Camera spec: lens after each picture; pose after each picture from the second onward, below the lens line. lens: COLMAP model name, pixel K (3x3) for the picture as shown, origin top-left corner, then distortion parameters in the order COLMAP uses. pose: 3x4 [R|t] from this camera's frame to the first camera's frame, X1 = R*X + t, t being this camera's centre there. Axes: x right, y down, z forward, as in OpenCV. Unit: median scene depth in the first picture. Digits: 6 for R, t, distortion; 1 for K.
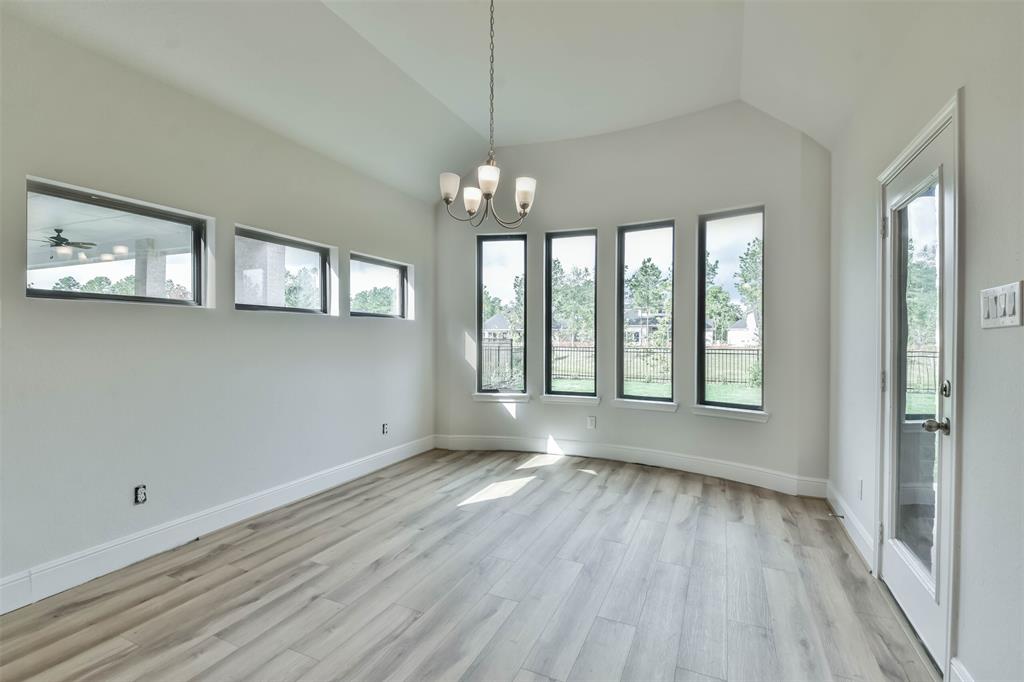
lens RADIAL K [[448.1, 0, 514.3], [0, 448.1, 338.3], [0, 0, 1]] dist [0.061730, -0.056134]
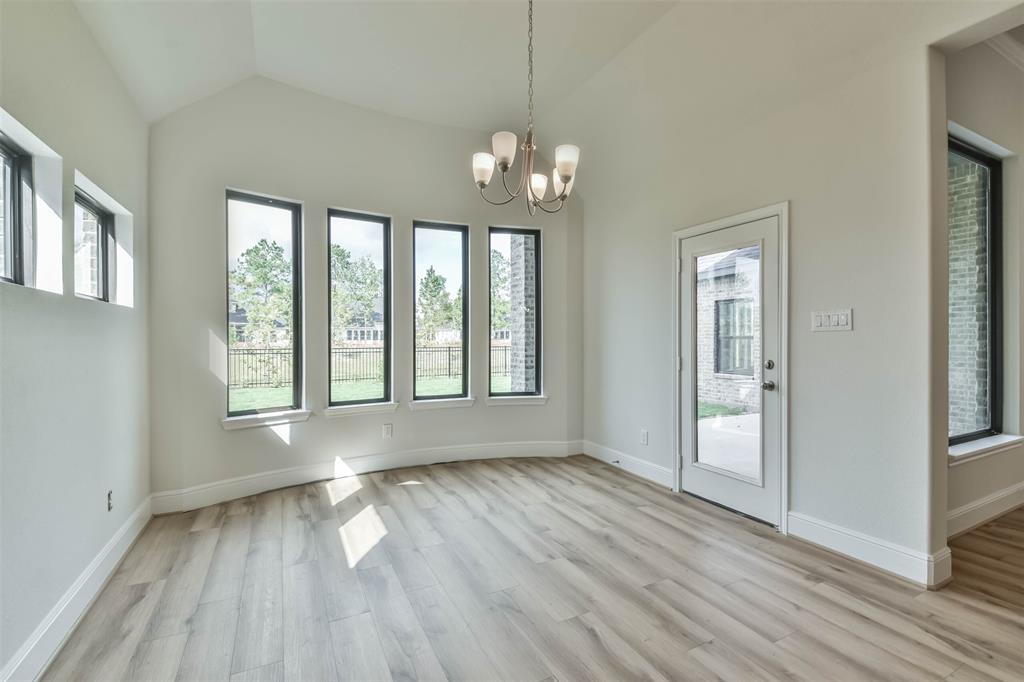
lens RADIAL K [[450.8, 0, 513.8], [0, 450.8, 339.8], [0, 0, 1]] dist [0.019613, -0.019360]
pose [[0.617155, -0.007293, 0.786808, -0.475625], [0.003200, 0.999972, 0.006758, -0.001114], [-0.786835, -0.001653, 0.617161, 0.301901]]
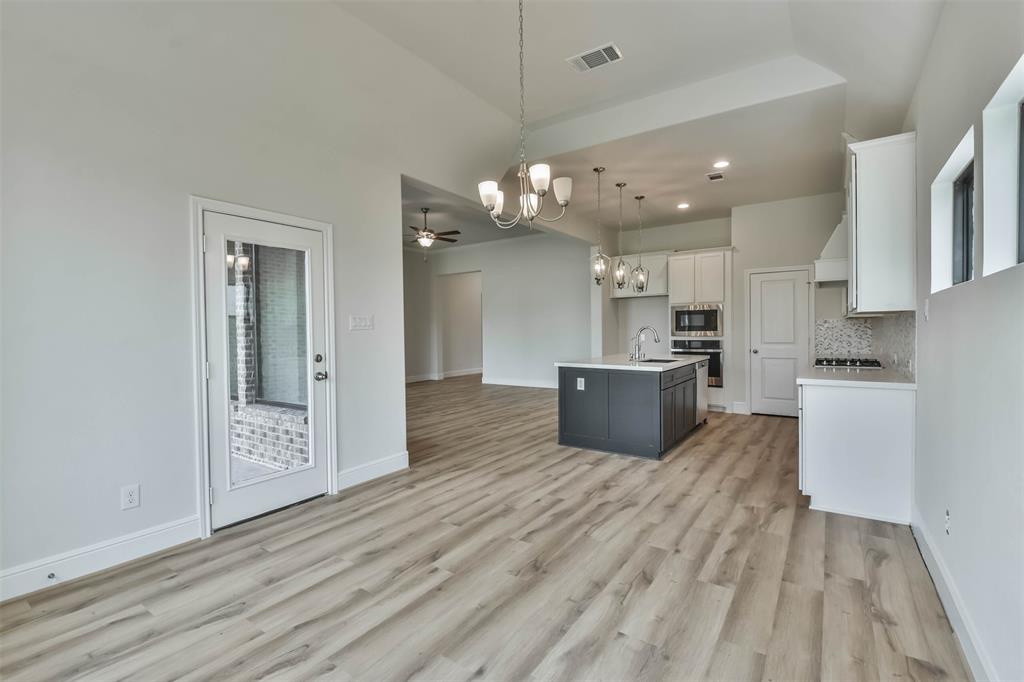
lens RADIAL K [[450.0, 0, 522.5], [0, 450.0, 337.9], [0, 0, 1]] dist [0.026968, -0.018965]
pose [[-0.986948, 0.004739, 0.160972, -0.134056], [0.007851, 0.999794, 0.018703, -0.006103], [-0.160851, 0.019723, -0.986782, 1.274516]]
